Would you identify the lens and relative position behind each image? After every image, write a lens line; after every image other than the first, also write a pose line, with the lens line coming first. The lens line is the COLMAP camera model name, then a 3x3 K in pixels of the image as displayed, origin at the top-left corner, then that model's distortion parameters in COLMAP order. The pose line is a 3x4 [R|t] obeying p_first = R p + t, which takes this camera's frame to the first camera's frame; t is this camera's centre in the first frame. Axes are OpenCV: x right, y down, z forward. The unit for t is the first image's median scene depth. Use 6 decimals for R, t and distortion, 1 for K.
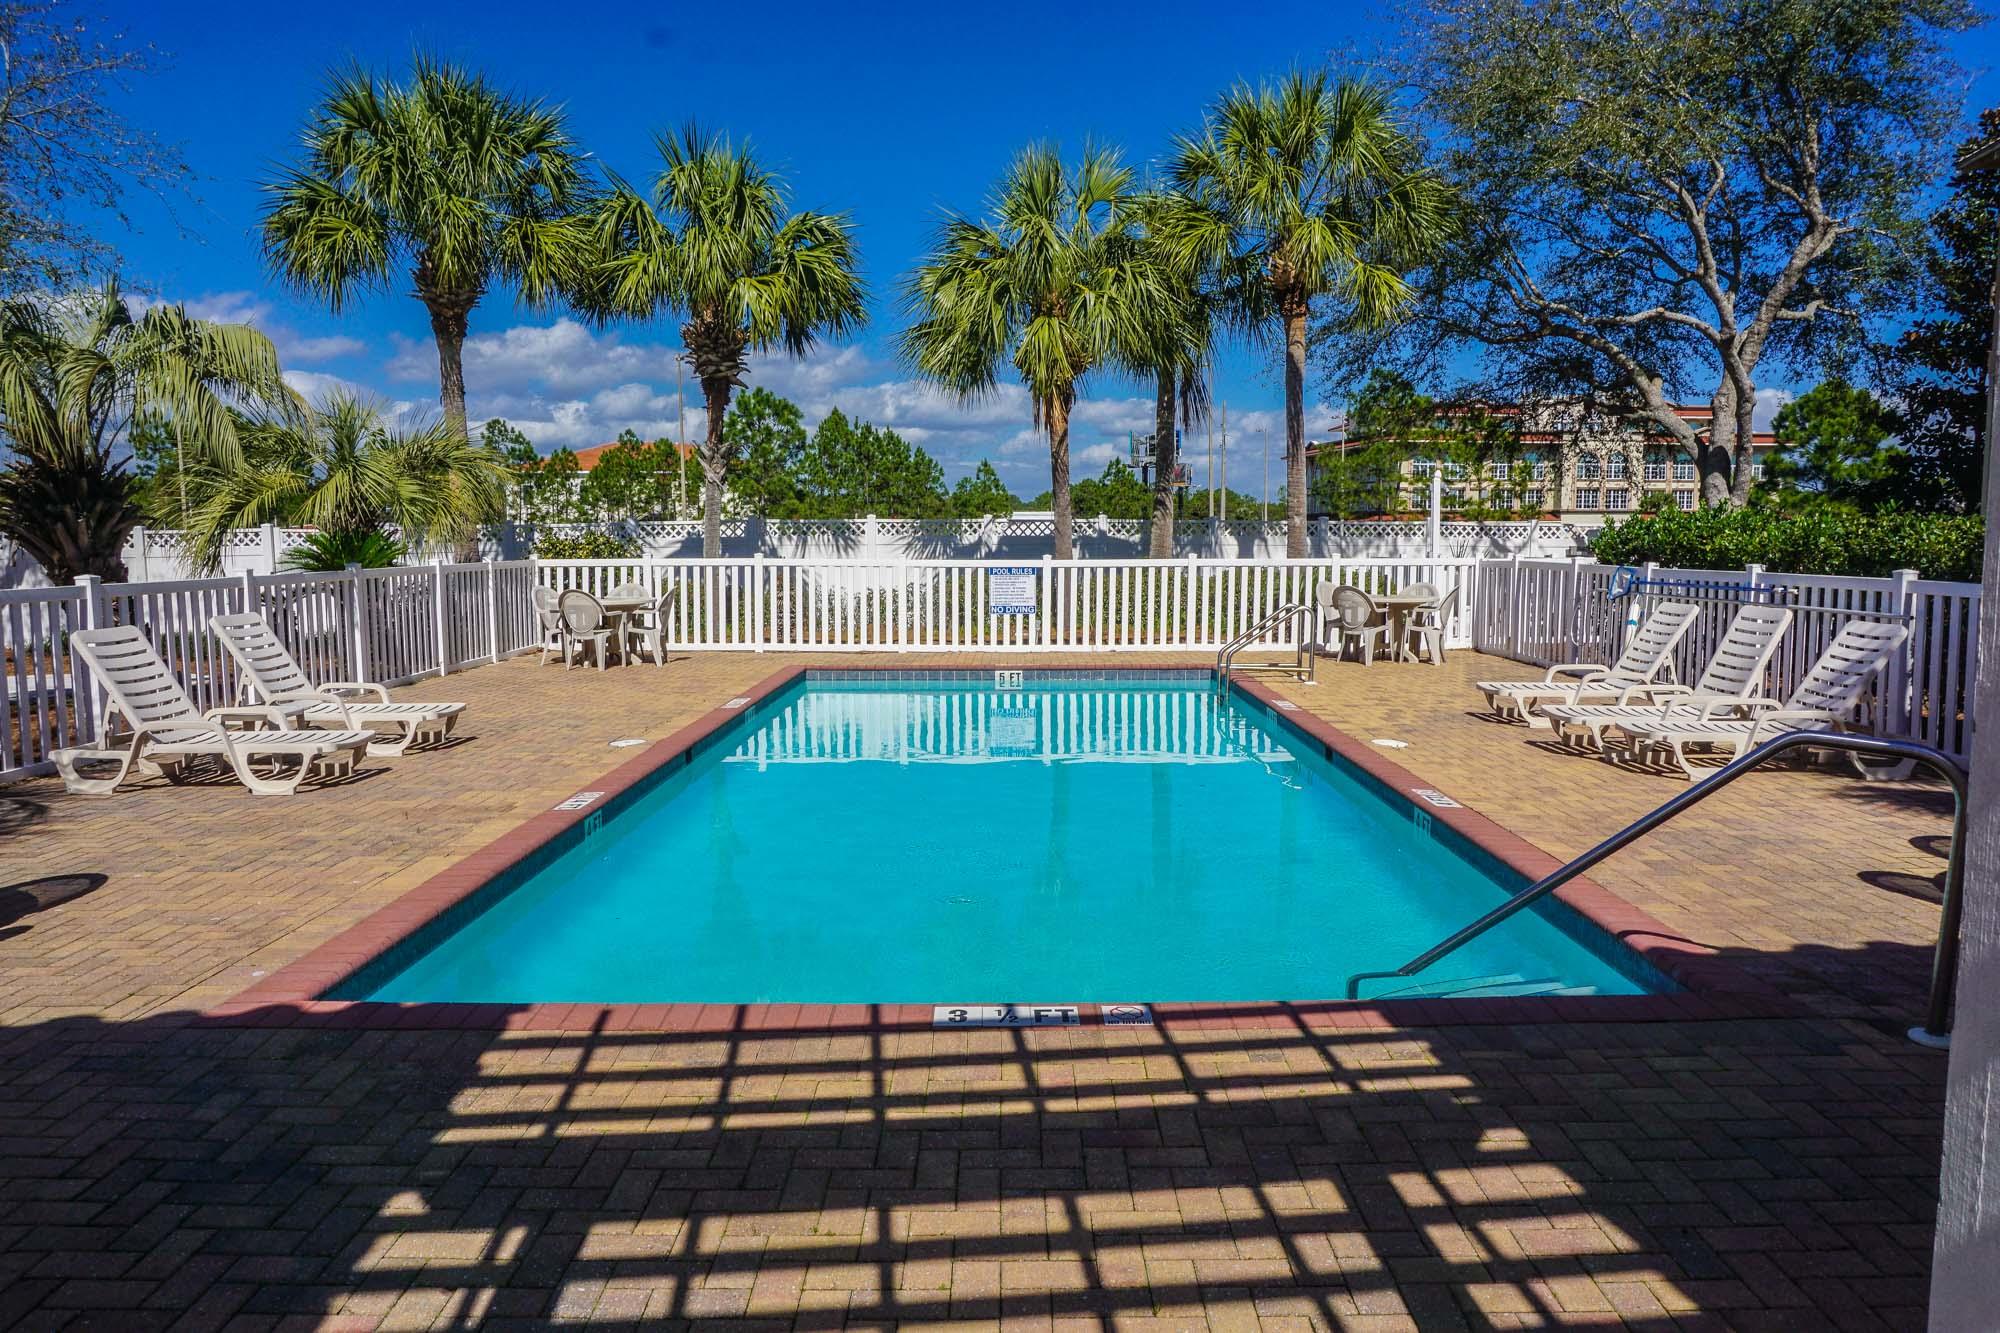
lens RADIAL K [[1406.1, 0, 948.9], [0, 1406.1, 674.0], [0, 0, 1]] dist [-0.047692, 0.032766]
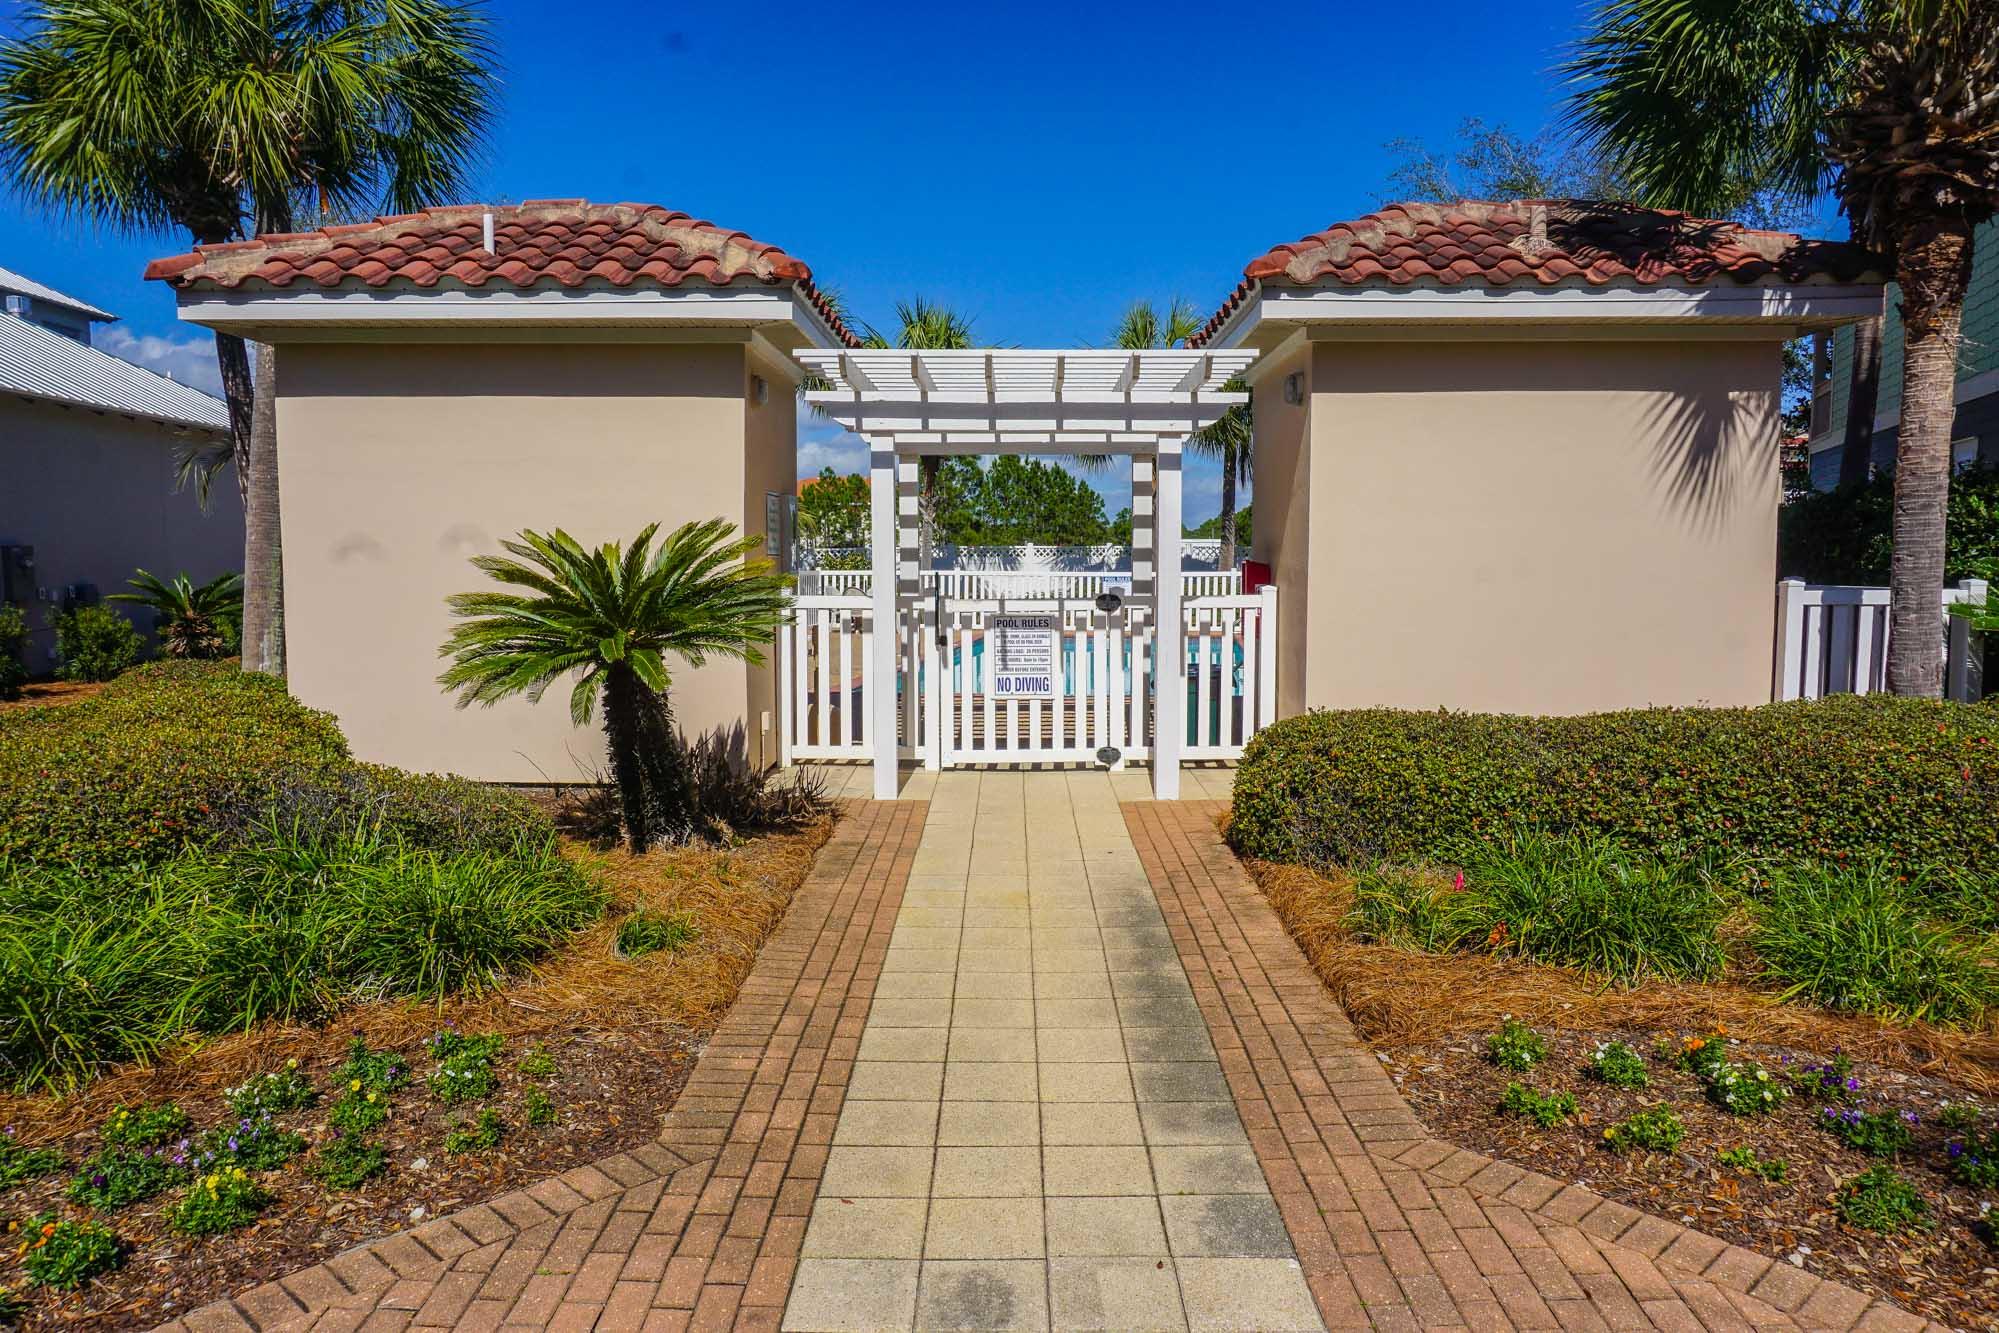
lens RADIAL K [[1405.4, 0, 986.2], [0, 1405.4, 673.0], [0, 0, 1]] dist [-0.047692, 0.032766]
pose [[0.995460, 0.009787, -0.094679, 0.054270], [-0.011622, 0.999755, -0.018851, 0.070398], [0.094471, 0.019866, 0.995329, -0.639853]]
